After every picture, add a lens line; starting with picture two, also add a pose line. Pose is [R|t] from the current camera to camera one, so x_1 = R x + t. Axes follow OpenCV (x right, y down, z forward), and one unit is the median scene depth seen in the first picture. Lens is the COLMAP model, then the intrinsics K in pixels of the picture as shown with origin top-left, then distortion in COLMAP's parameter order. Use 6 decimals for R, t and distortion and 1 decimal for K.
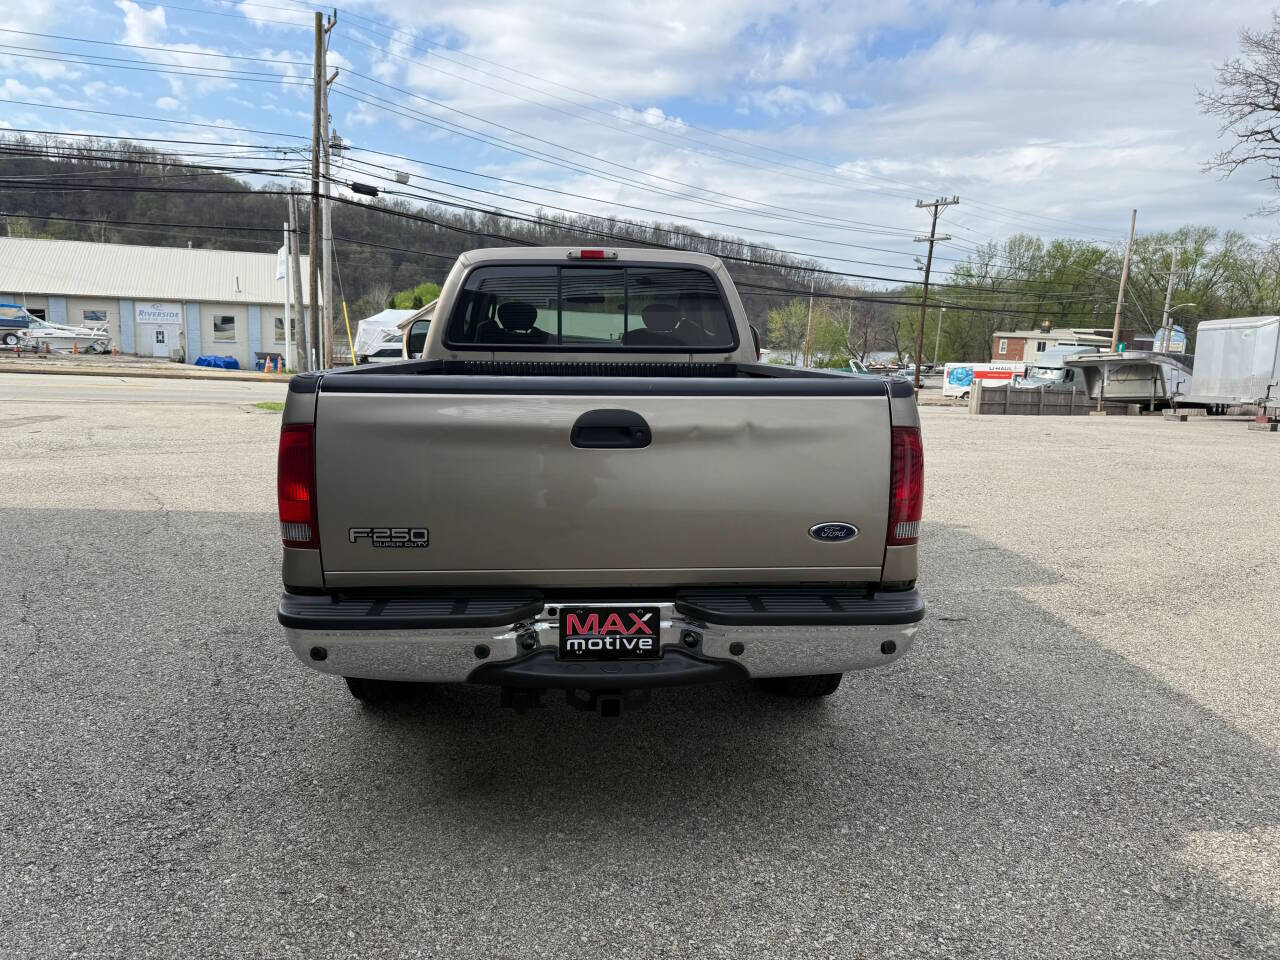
lens RADIAL K [[909.4, 0, 640.0], [0, 909.4, 480.0], [0, 0, 1]] dist [0.027475, -0.031669]
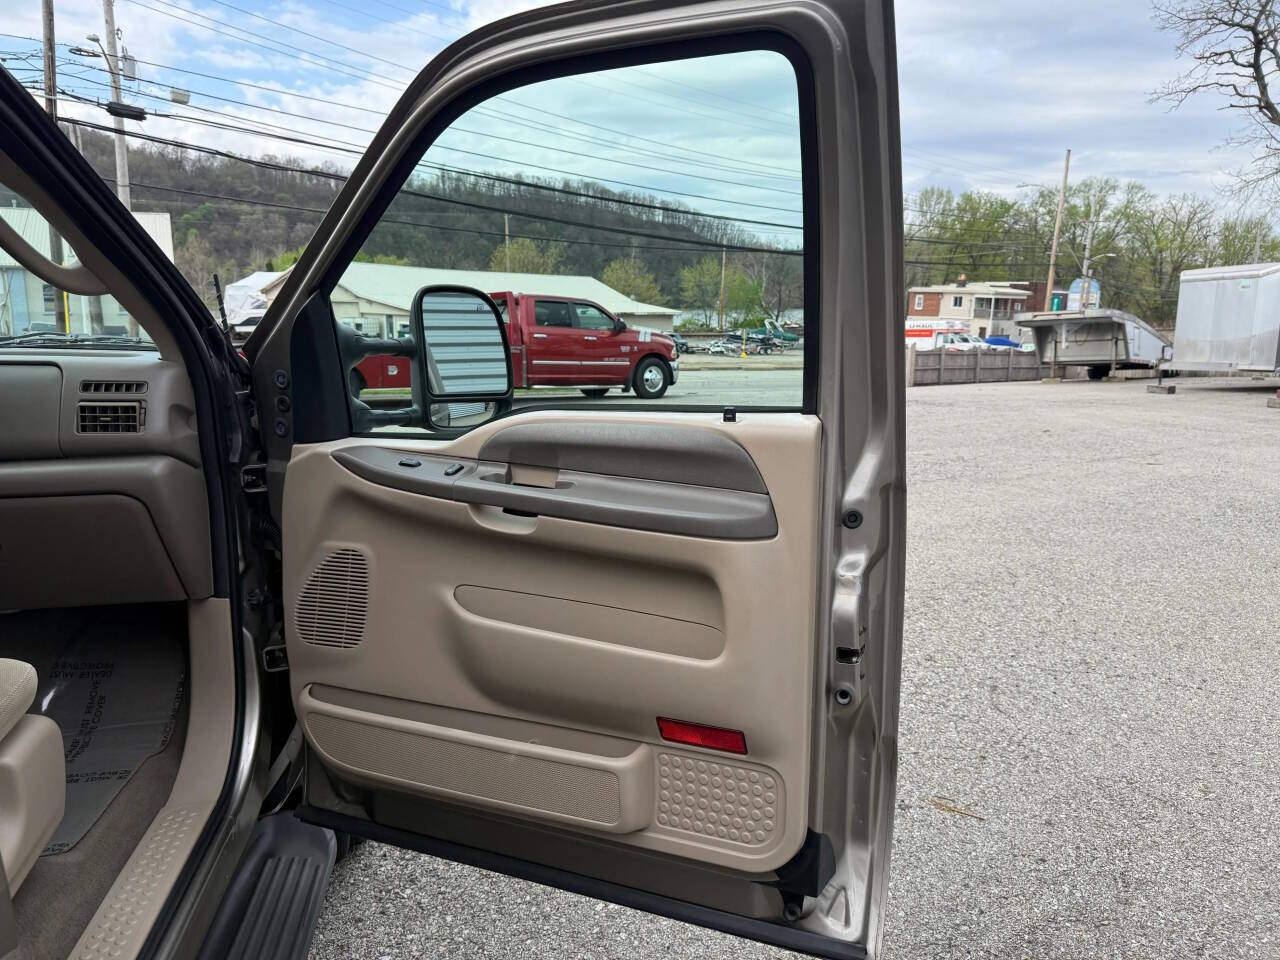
lens RADIAL K [[909.4, 0, 640.0], [0, 909.4, 480.0], [0, 0, 1]] dist [0.027475, -0.031669]
pose [[0.995659, -0.035612, 0.085995, 0.038277], [0.031957, 0.998541, 0.043516, -0.030408], [-0.087419, -0.040579, 0.995345, 0.178582]]
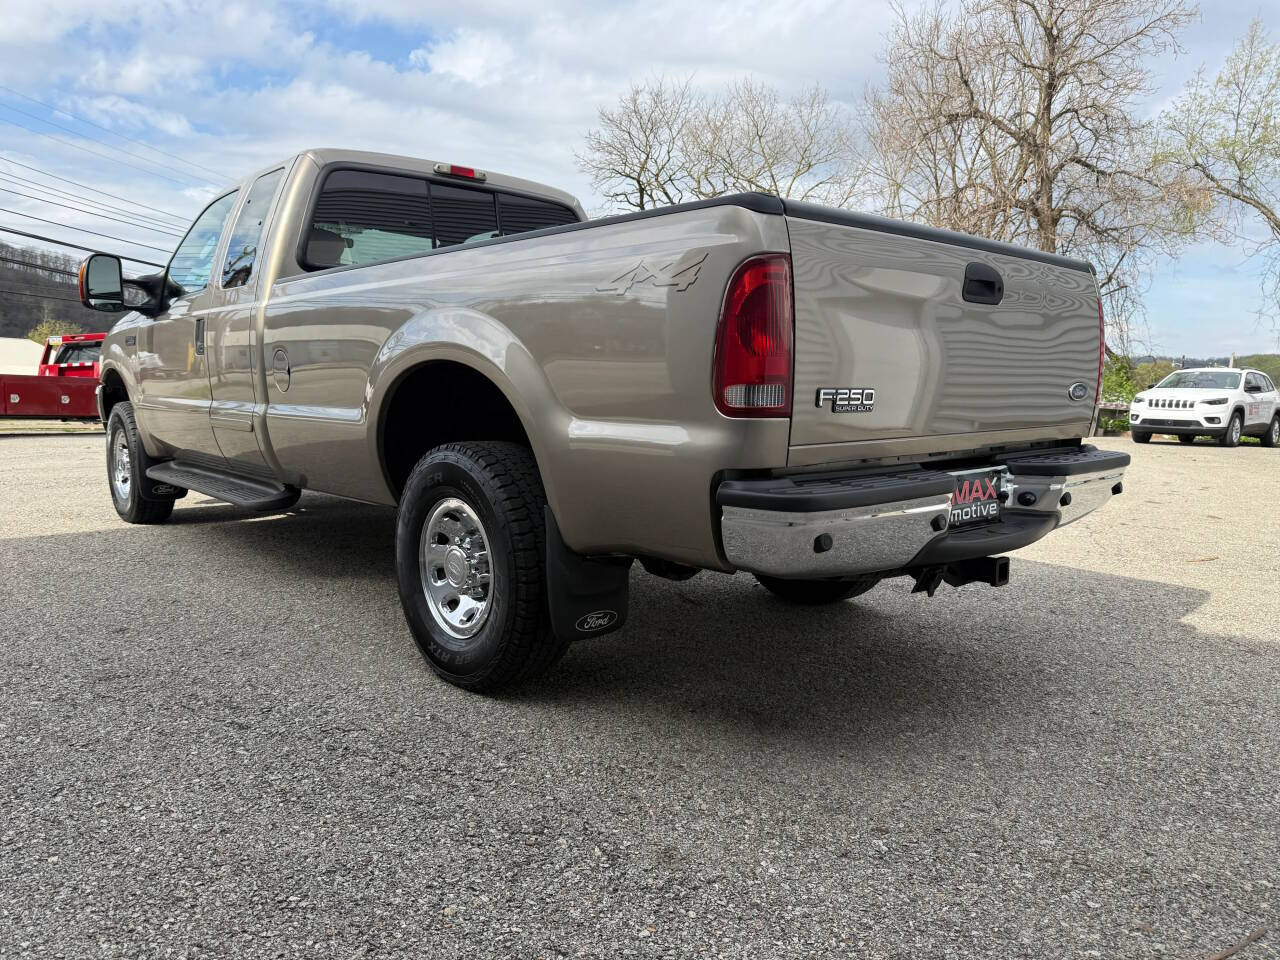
lens RADIAL K [[879.3, 0, 616.6], [0, 879.3, 483.3], [0, 0, 1]] dist [0.006159, -0.009358]
pose [[0.804814, -0.073564, 0.588950, -0.081719], [0.087931, 0.996117, 0.004263, 0.010361], [-0.586977, 0.048356, 0.808158, 0.042964]]
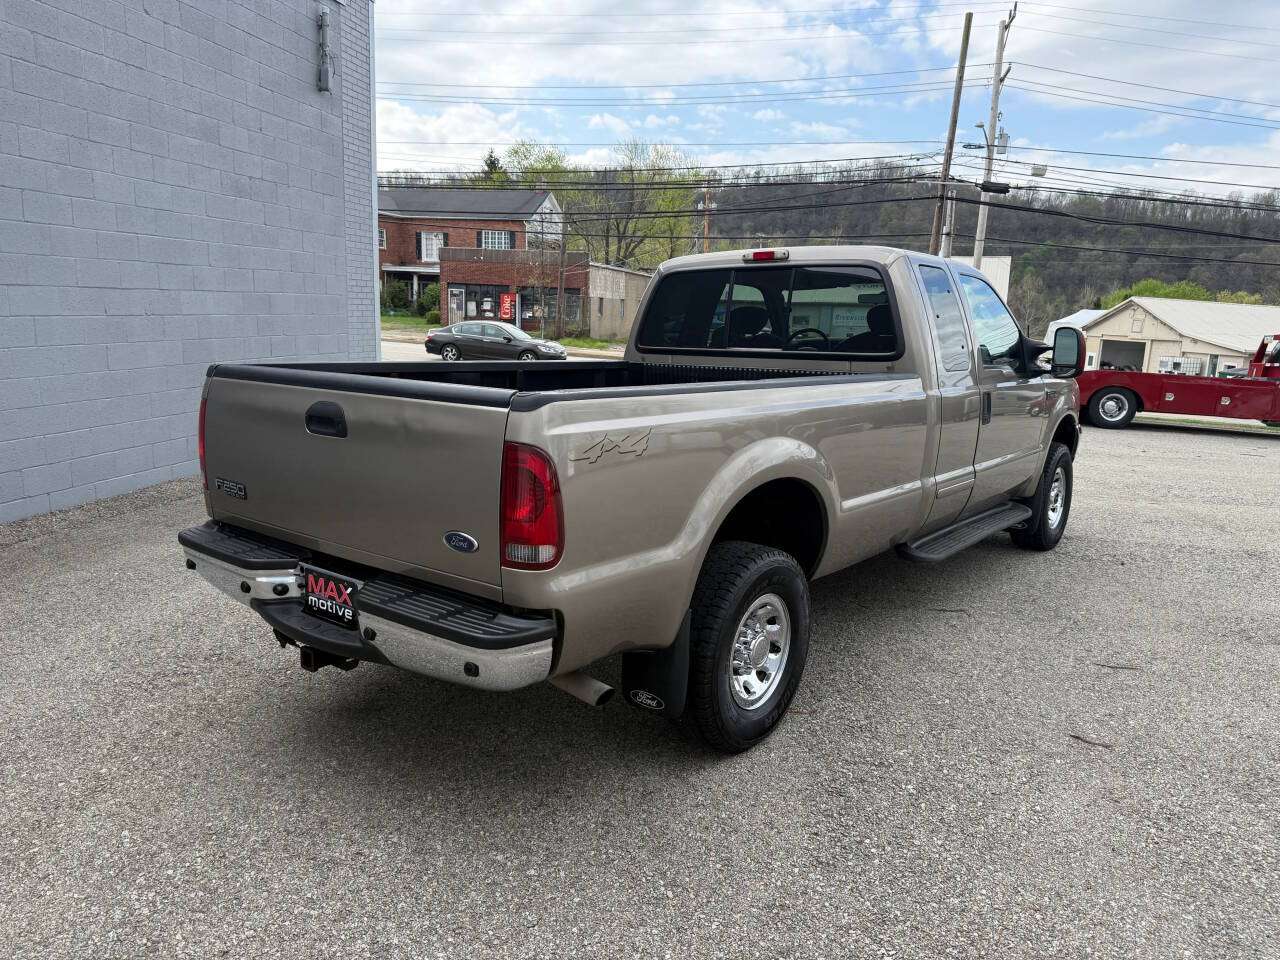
lens RADIAL K [[909.4, 0, 640.0], [0, 909.4, 480.0], [0, 0, 1]] dist [0.027475, -0.031669]
pose [[0.736161, 0.118782, -0.666301, 0.091917], [-0.119863, 0.991798, 0.044378, -0.006985], [0.666108, 0.047195, 0.744361, 0.036750]]
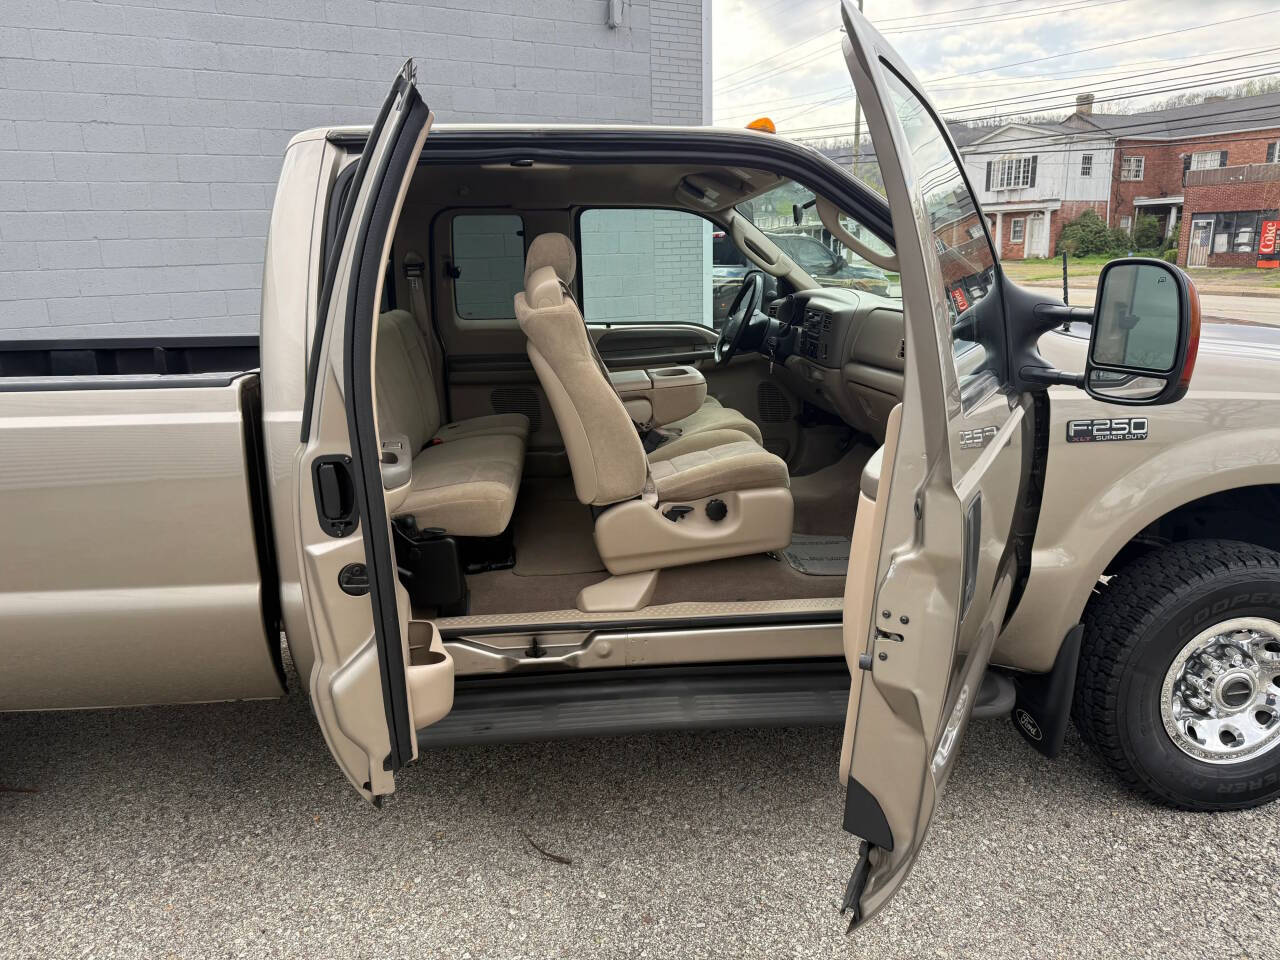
lens RADIAL K [[909.4, 0, 640.0], [0, 909.4, 480.0], [0, 0, 1]] dist [0.027475, -0.031669]
pose [[0.005972, 0.207849, -0.978143, 0.100495], [-0.130267, 0.969987, 0.205320, -0.034099], [0.991461, 0.126193, 0.032868, 0.209314]]
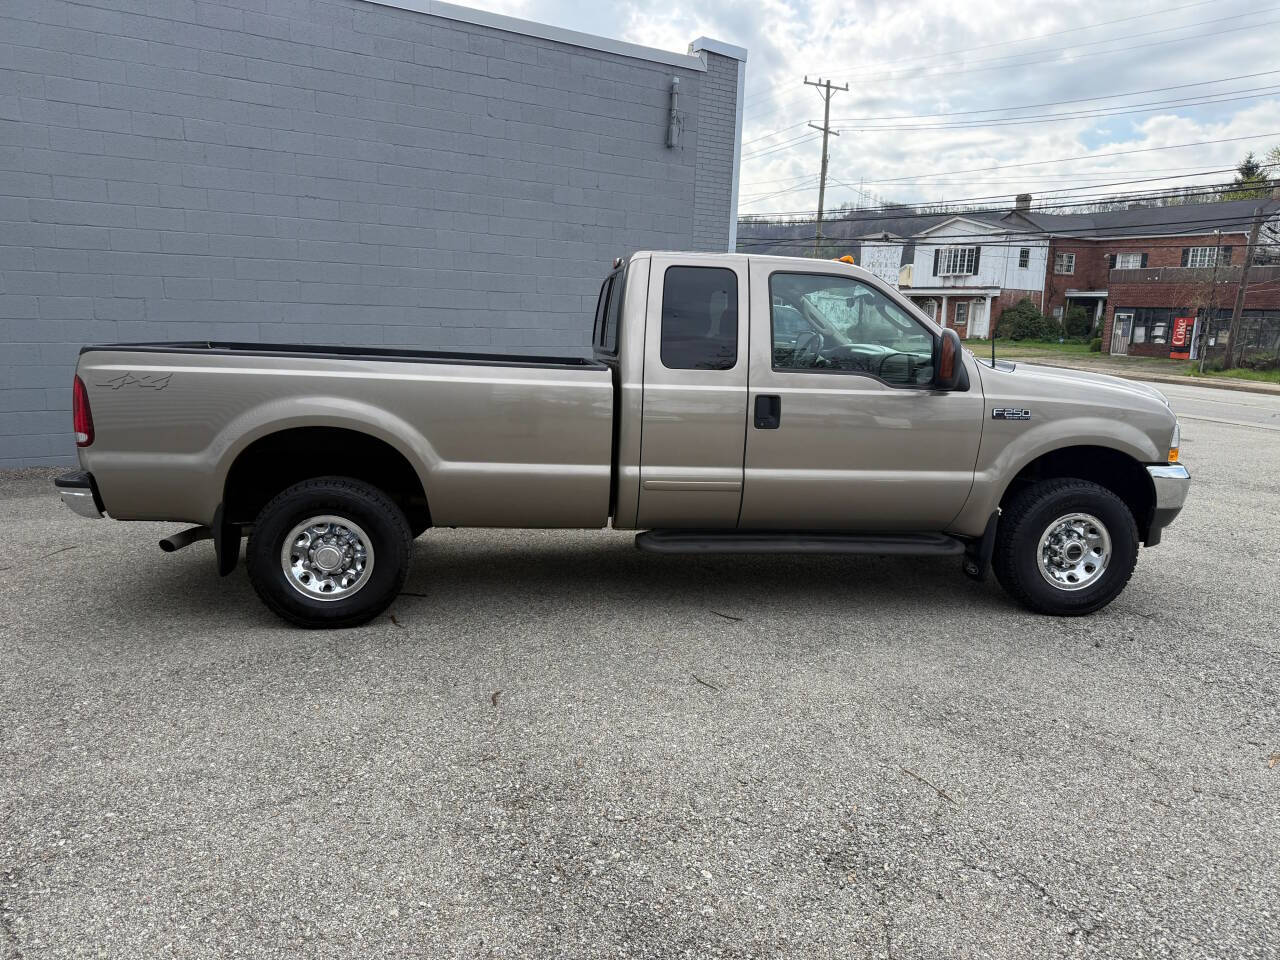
lens RADIAL K [[900.3, 0, 649.8], [0, 900.3, 470.7], [0, 0, 1]] dist [0.067015, -0.083927]
pose [[0.062656, 0.138225, -0.988417, 0.183058], [-0.186018, 0.974626, 0.124504, -0.025733], [0.980547, 0.176062, 0.086778, 0.174383]]
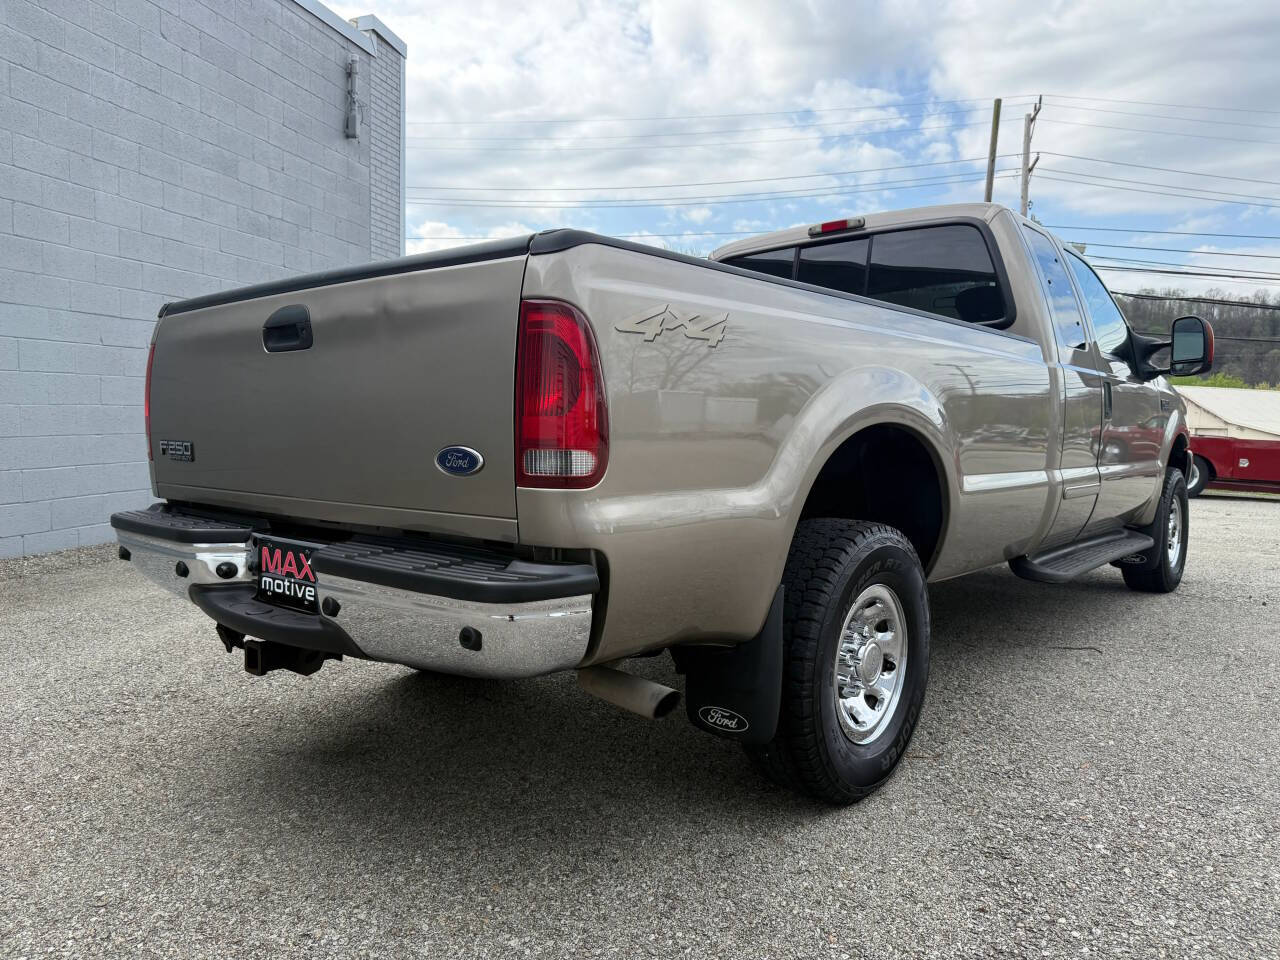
lens RADIAL K [[916.2, 0, 644.9], [0, 916.2, 477.1], [0, 0, 1]] dist [-0.009611, 0.008198]
pose [[0.715591, 0.031123, -0.697826, 0.072275], [-0.109283, 0.991693, -0.067836, 0.009232], [0.689918, 0.124803, 0.713048, 0.056639]]
